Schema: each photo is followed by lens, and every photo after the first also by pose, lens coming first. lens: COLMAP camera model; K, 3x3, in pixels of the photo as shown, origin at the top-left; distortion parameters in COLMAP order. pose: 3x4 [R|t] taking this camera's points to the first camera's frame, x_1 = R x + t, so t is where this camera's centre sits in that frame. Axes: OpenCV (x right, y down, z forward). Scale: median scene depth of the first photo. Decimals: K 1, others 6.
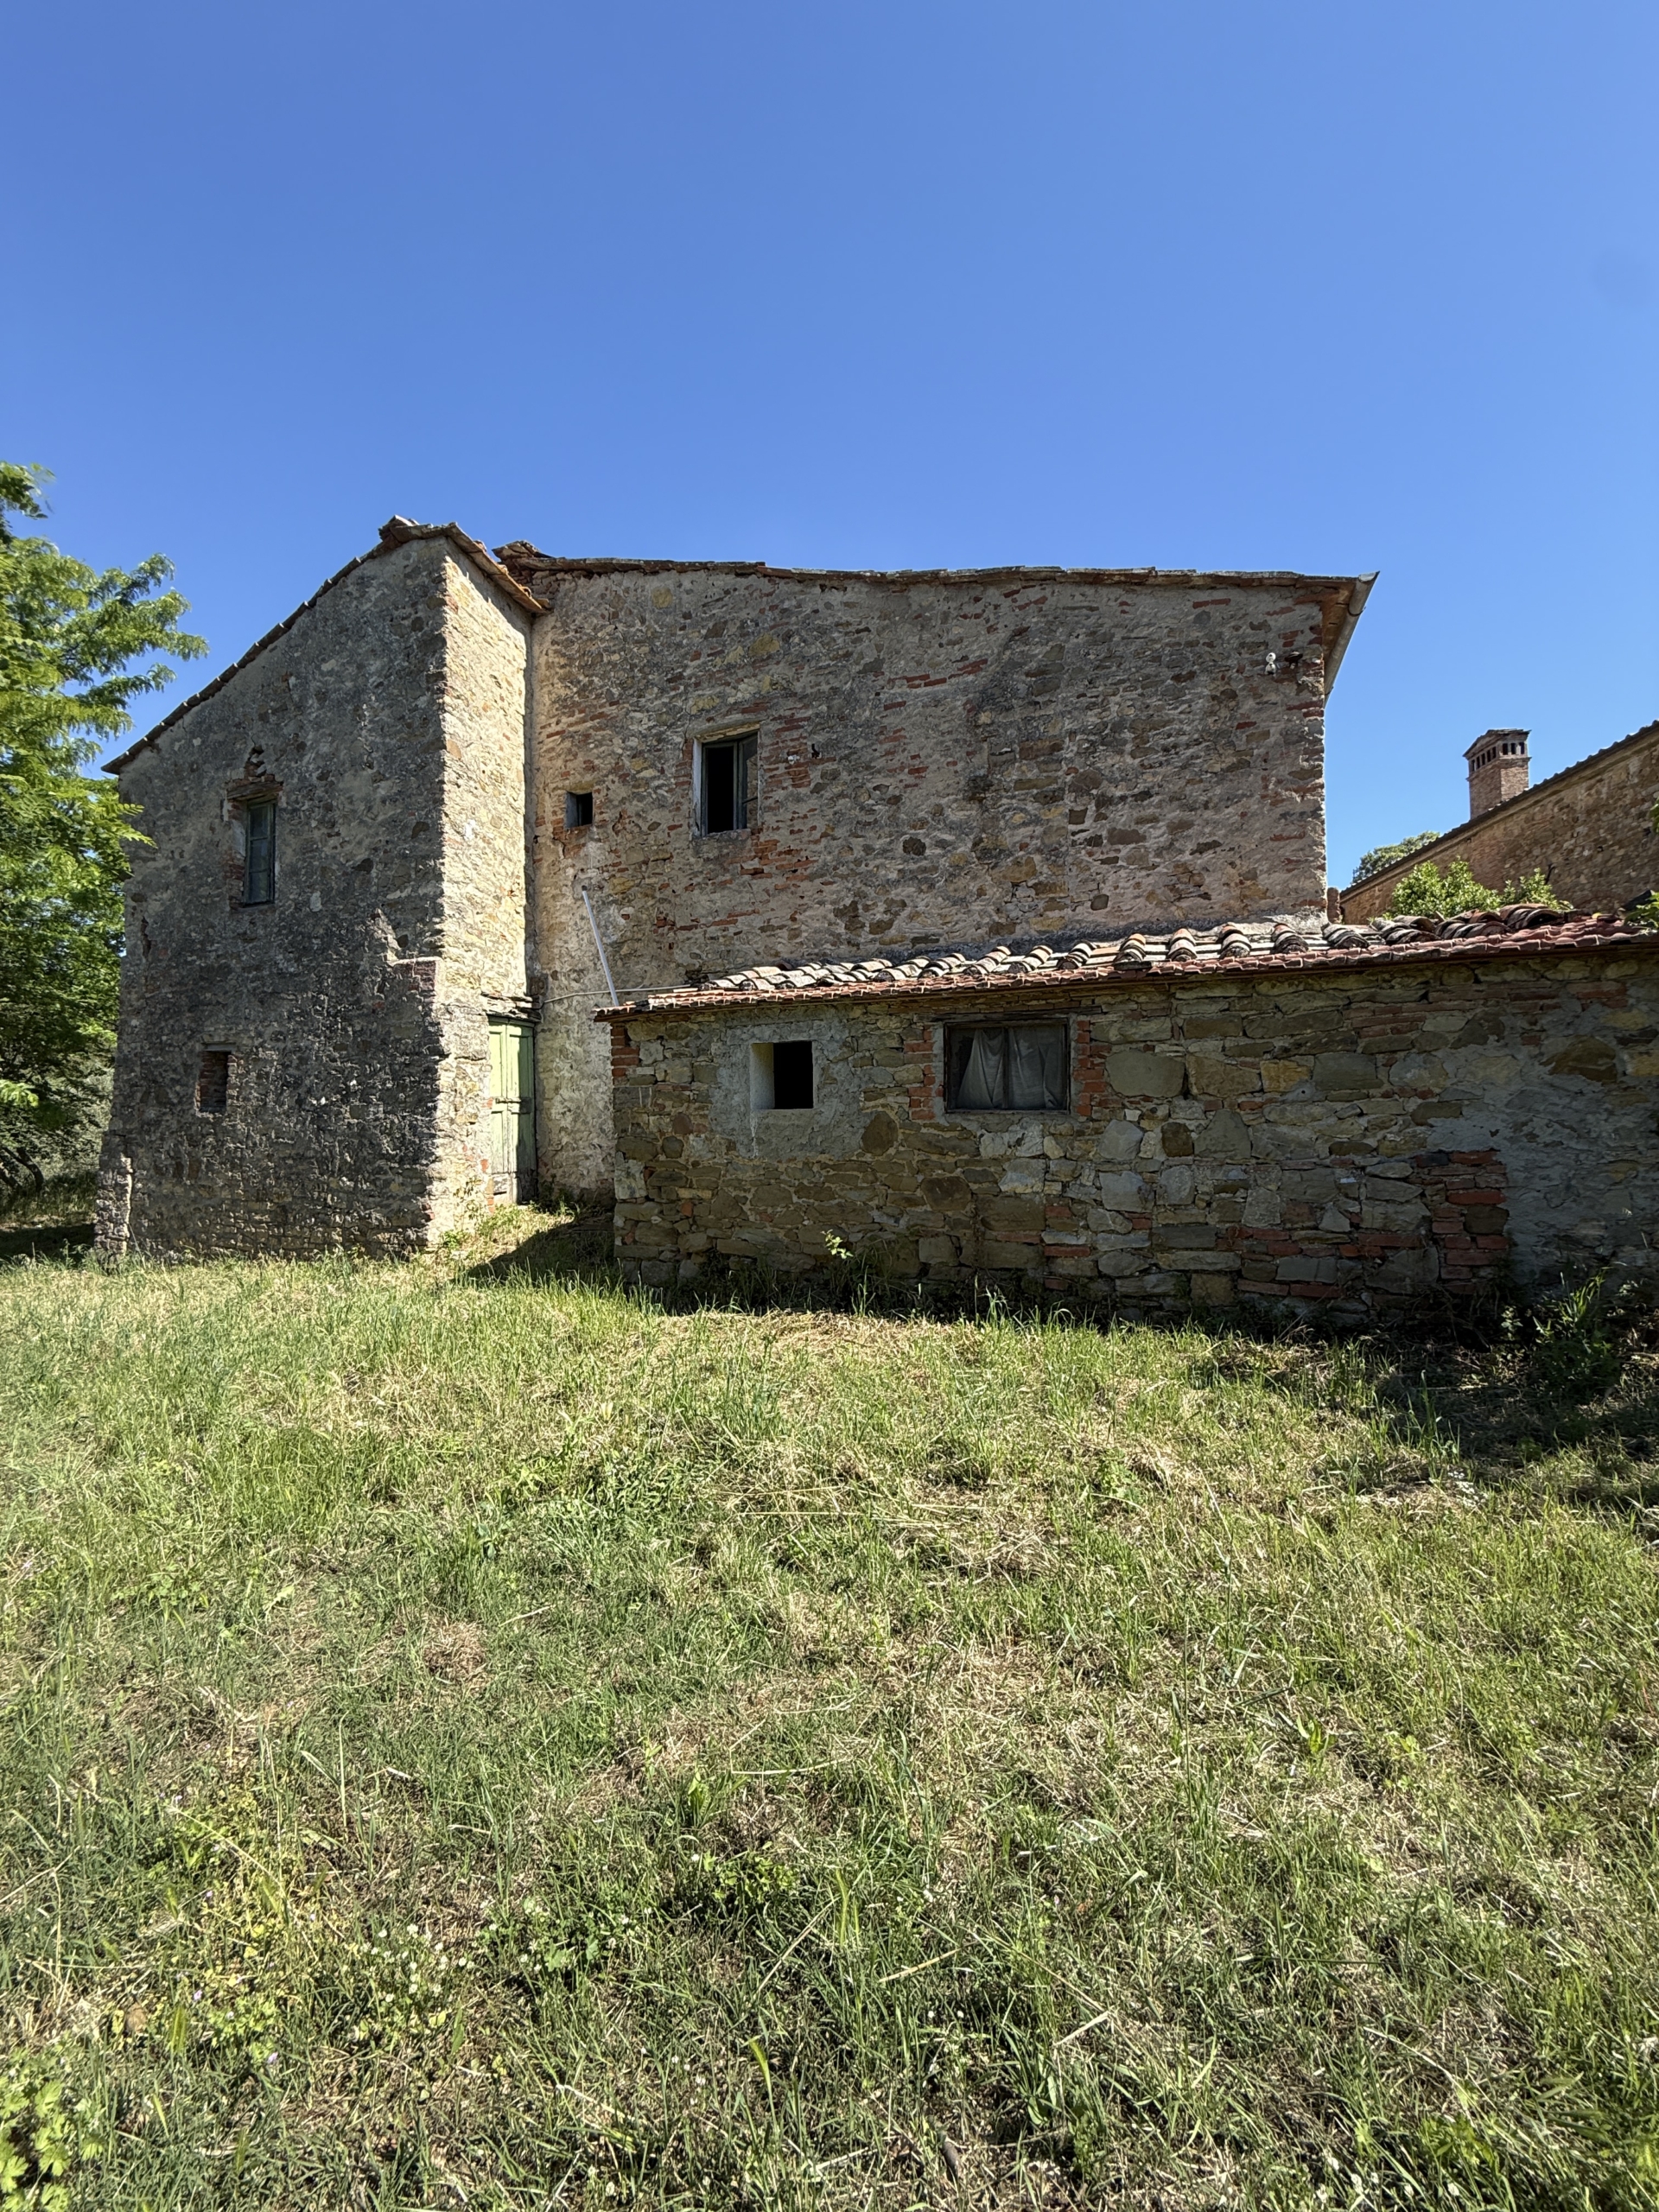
lens RADIAL K [[885.8, 0, 830.4], [0, 885.8, 1106.4], [0, 0, 1]] dist [0.002378, 0.000311]
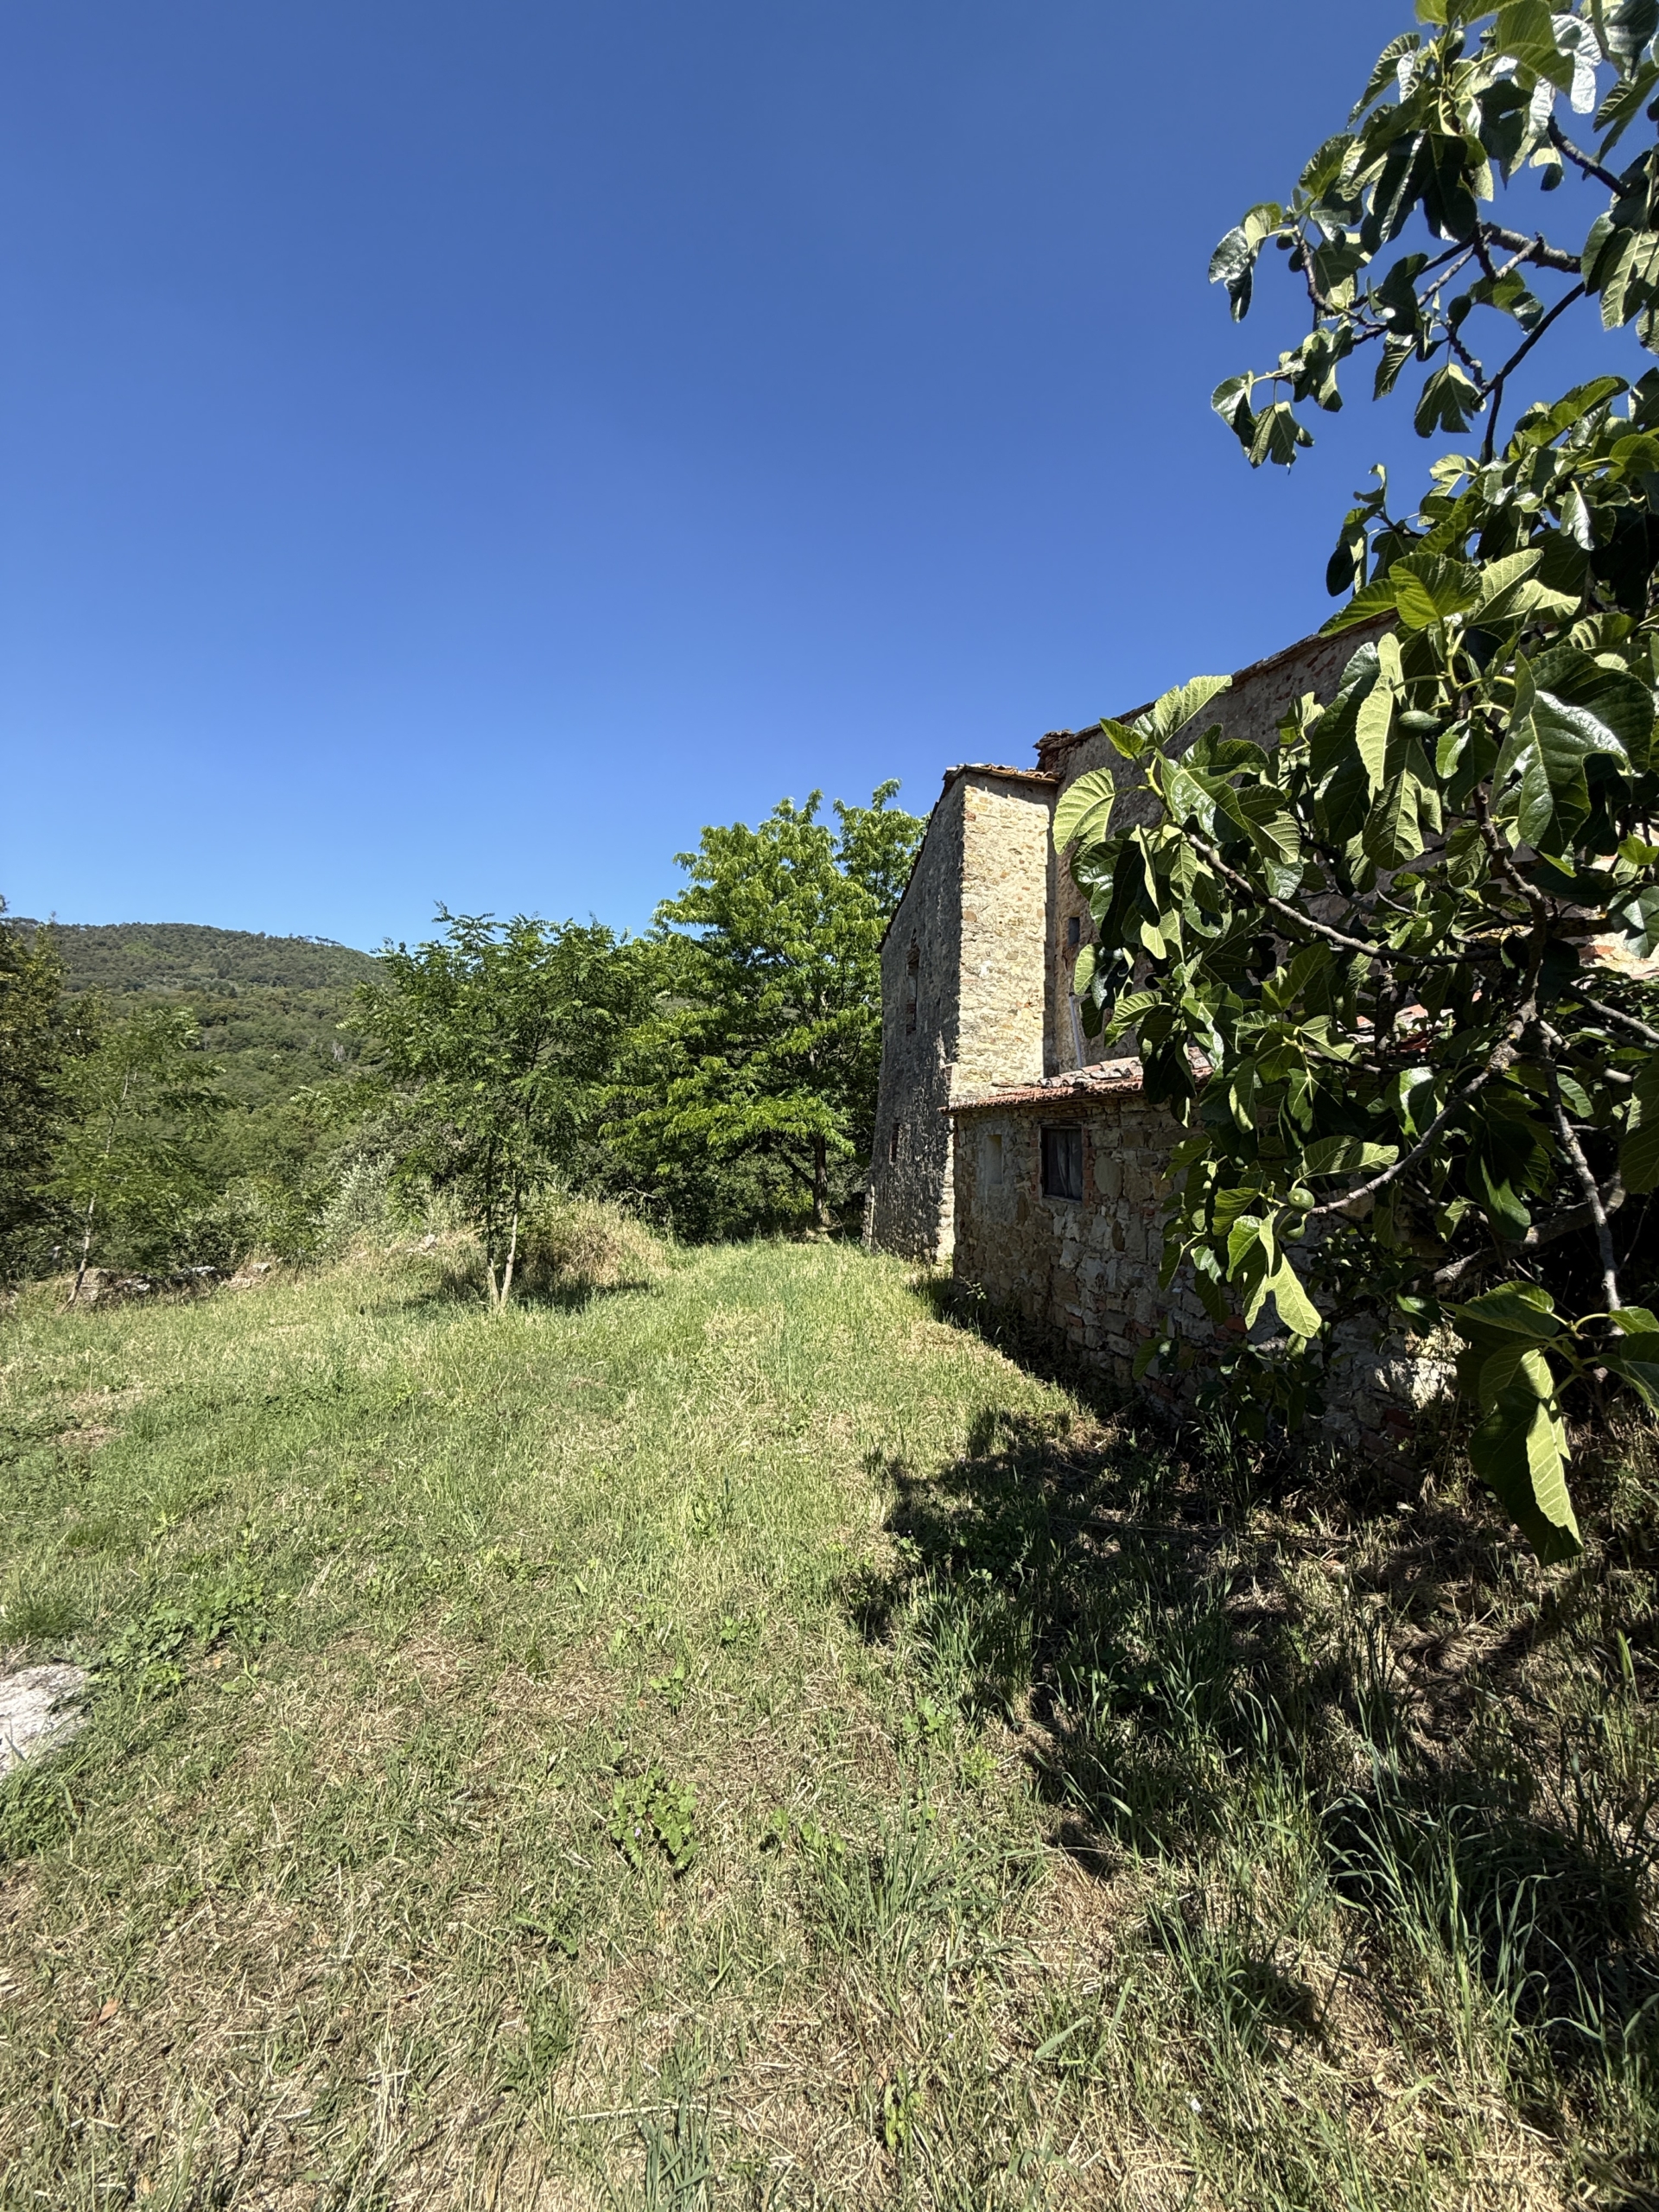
lens RADIAL K [[885.8, 0, 838.4], [0, 885.8, 1107.2], [0, 0, 1]] dist [0.002378, 0.000311]
pose [[0.547332, -0.016688, -0.836749, 0.650195], [-0.014084, 0.999476, -0.029146, -0.049597], [0.836797, 0.027737, 0.546810, 0.047233]]
